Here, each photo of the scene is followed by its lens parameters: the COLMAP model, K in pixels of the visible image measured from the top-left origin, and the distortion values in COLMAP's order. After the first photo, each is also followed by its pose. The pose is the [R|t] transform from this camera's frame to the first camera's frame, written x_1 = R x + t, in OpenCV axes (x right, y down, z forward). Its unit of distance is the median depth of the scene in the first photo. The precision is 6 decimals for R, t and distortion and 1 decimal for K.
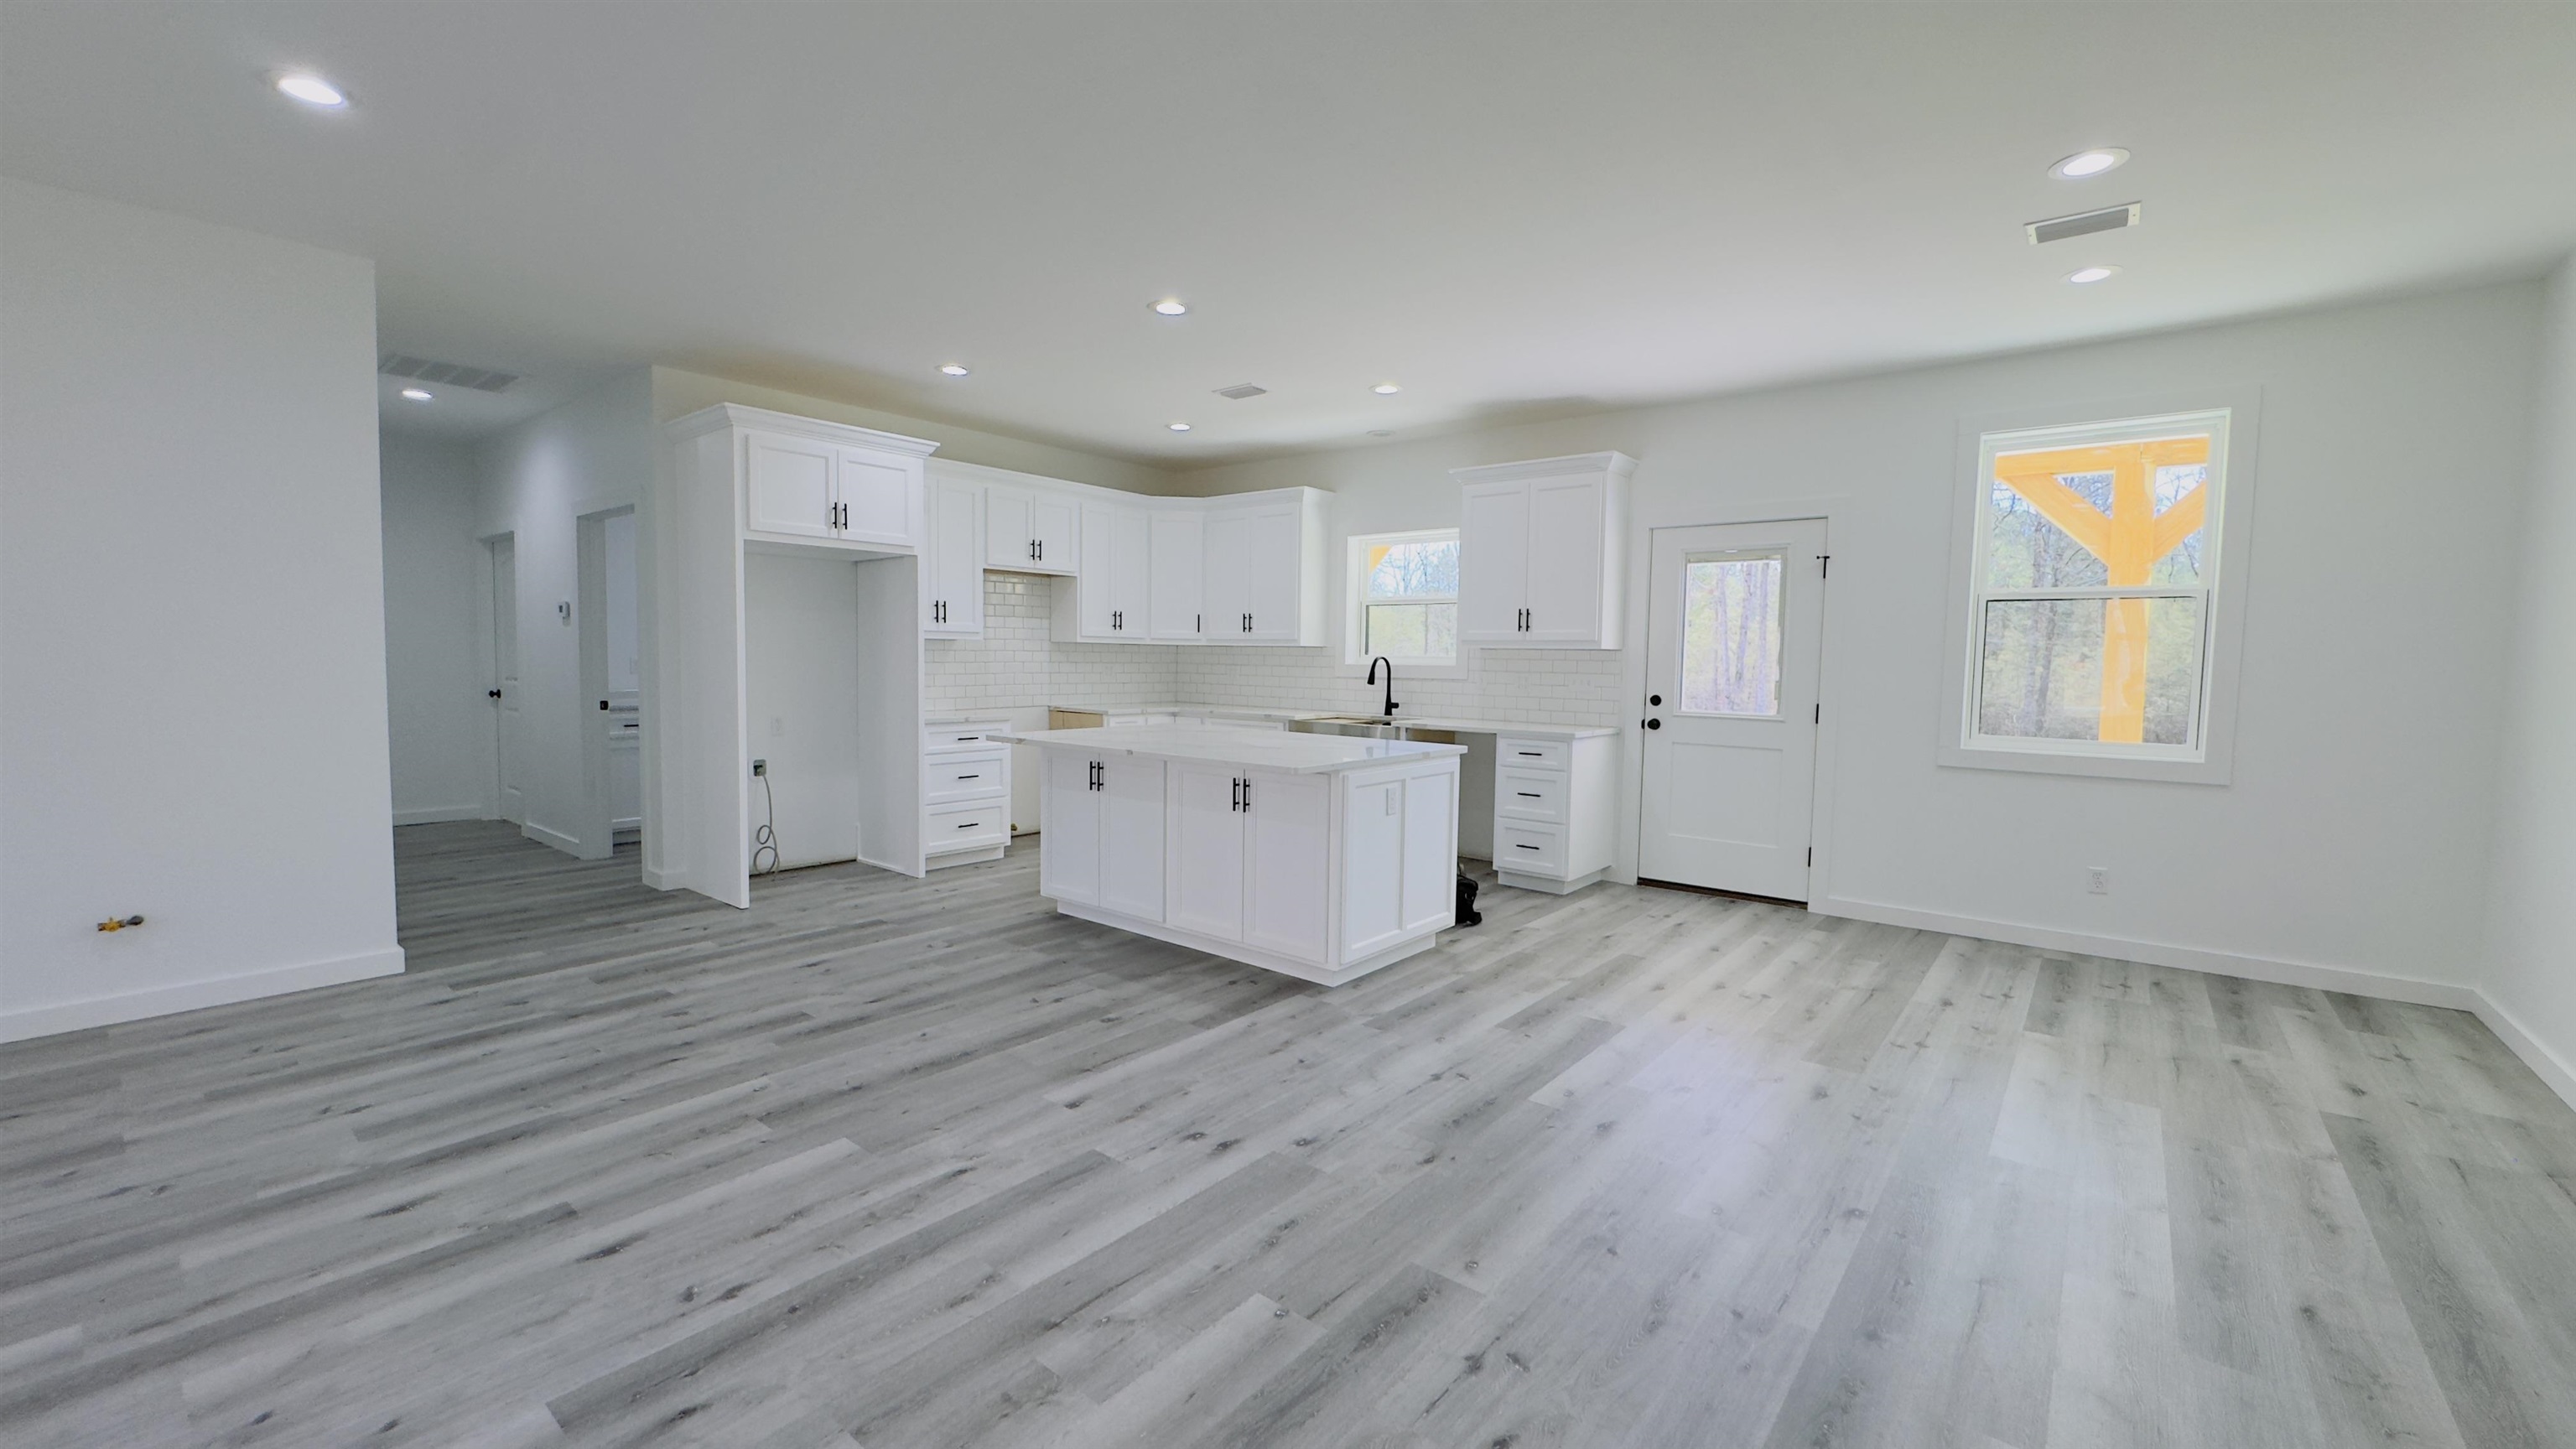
lens RADIAL K [[1027.4, 0, 1288.0], [0, 1027.4, 724.5], [0, 0, 1]] dist [-0.004500, 0.000280]
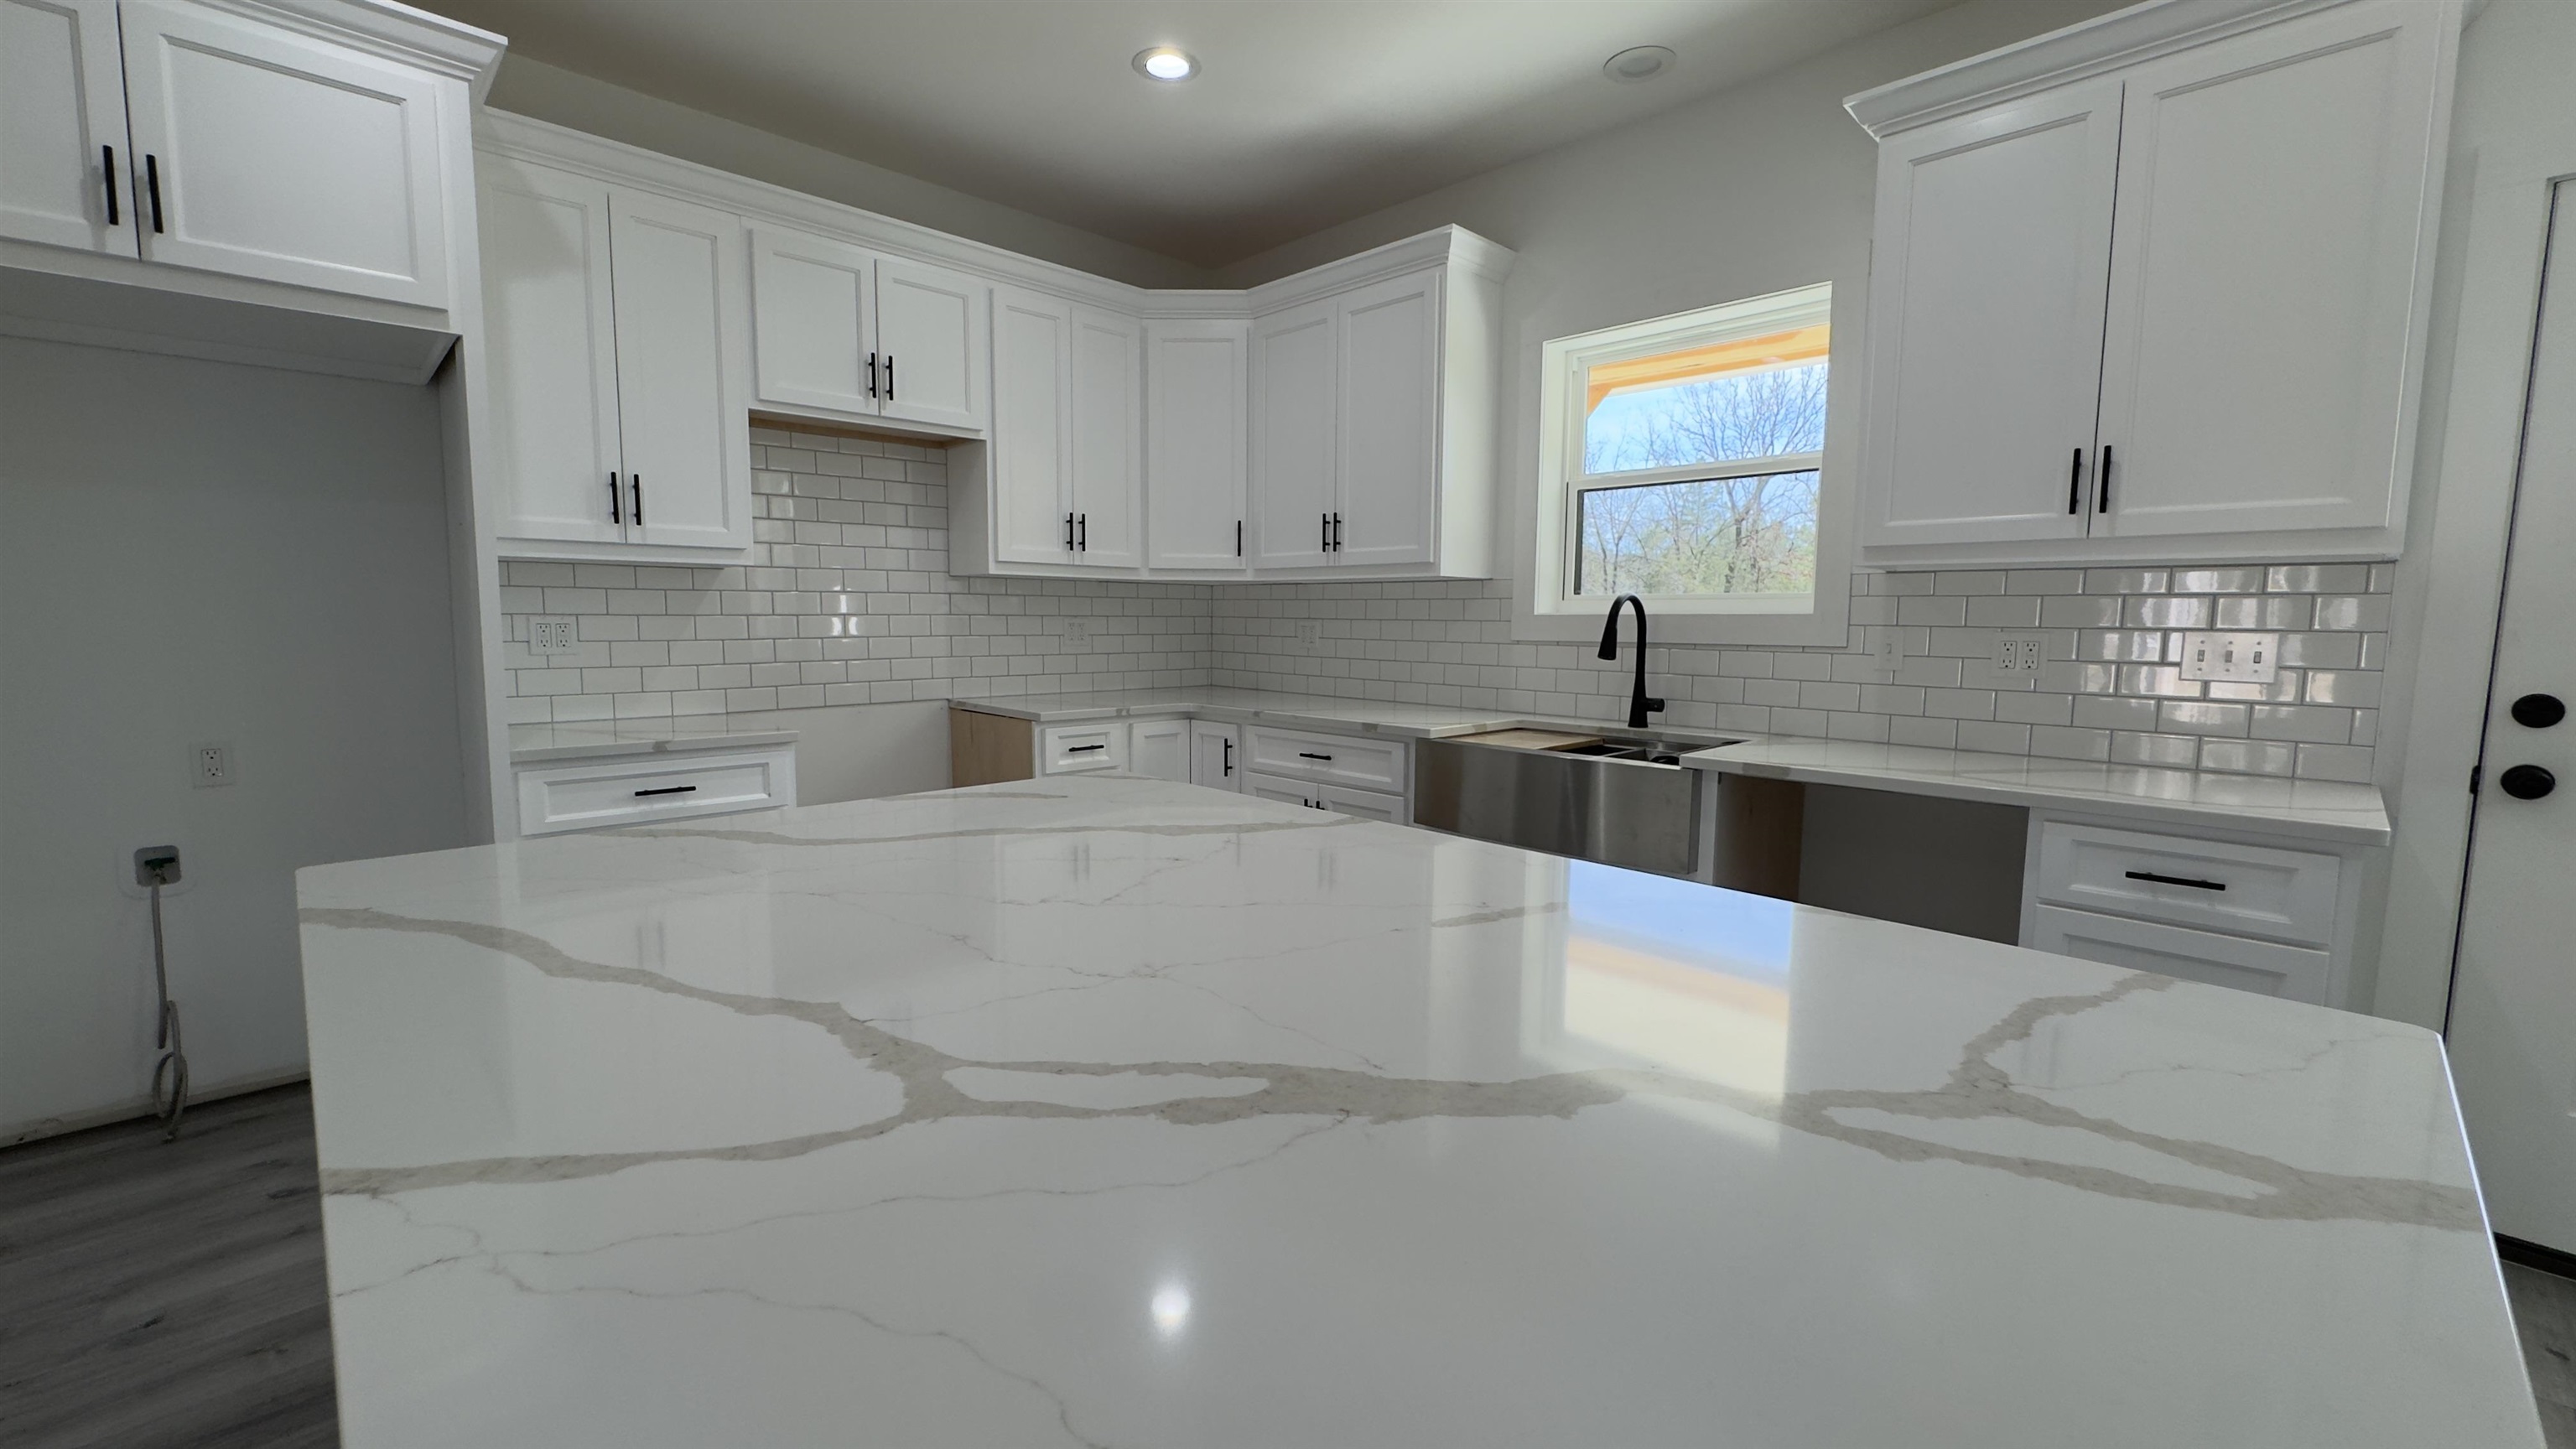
lens RADIAL K [[1027.4, 0, 1288.0], [0, 1027.4, 724.5], [0, 0, 1]] dist [-0.004500, 0.000280]
pose [[0.993492, 0.004615, -0.113813, -0.006818], [-0.000311, 0.999285, 0.037802, -0.050536], [0.113906, -0.037521, 0.992783, 1.010872]]
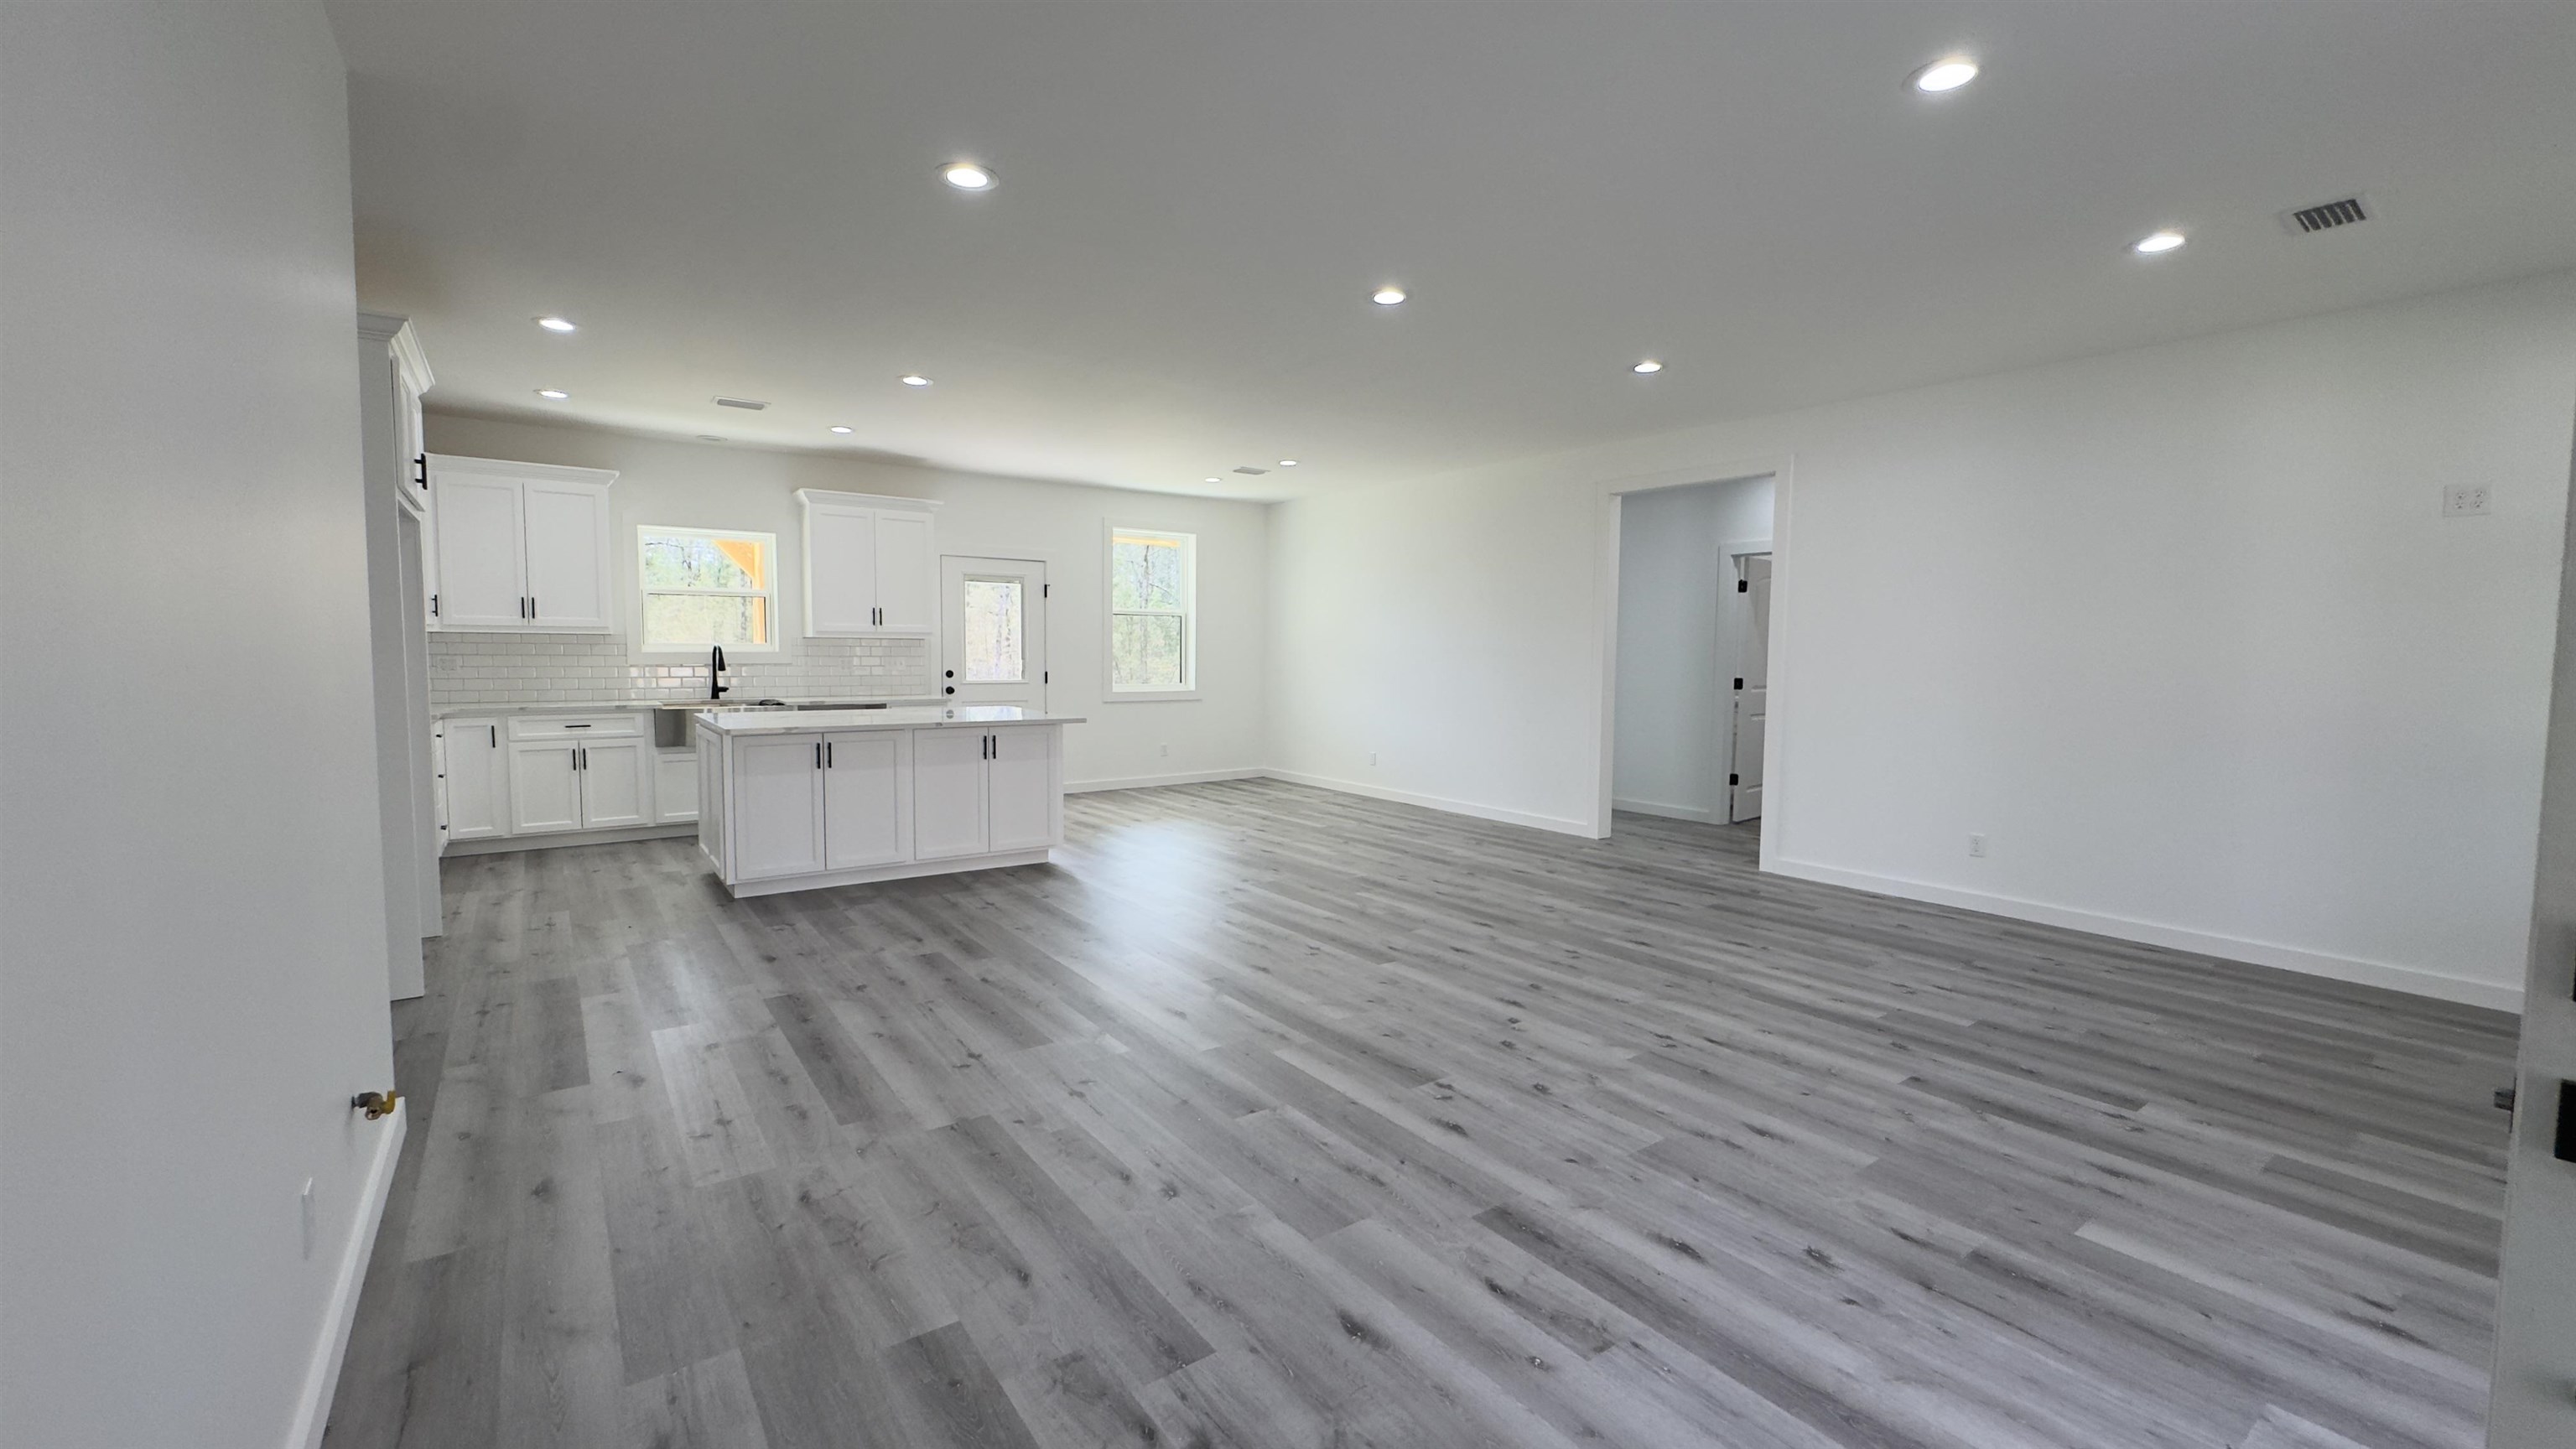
lens RADIAL K [[1027.4, 0, 1288.0], [0, 1027.4, 724.5], [0, 0, 1]] dist [-0.004500, 0.000280]
pose [[0.250115, -0.085090, 0.964470, -1.502157], [0.057930, 0.995661, 0.072819, -0.049092], [-0.966481, 0.037659, 0.253959, 0.271904]]
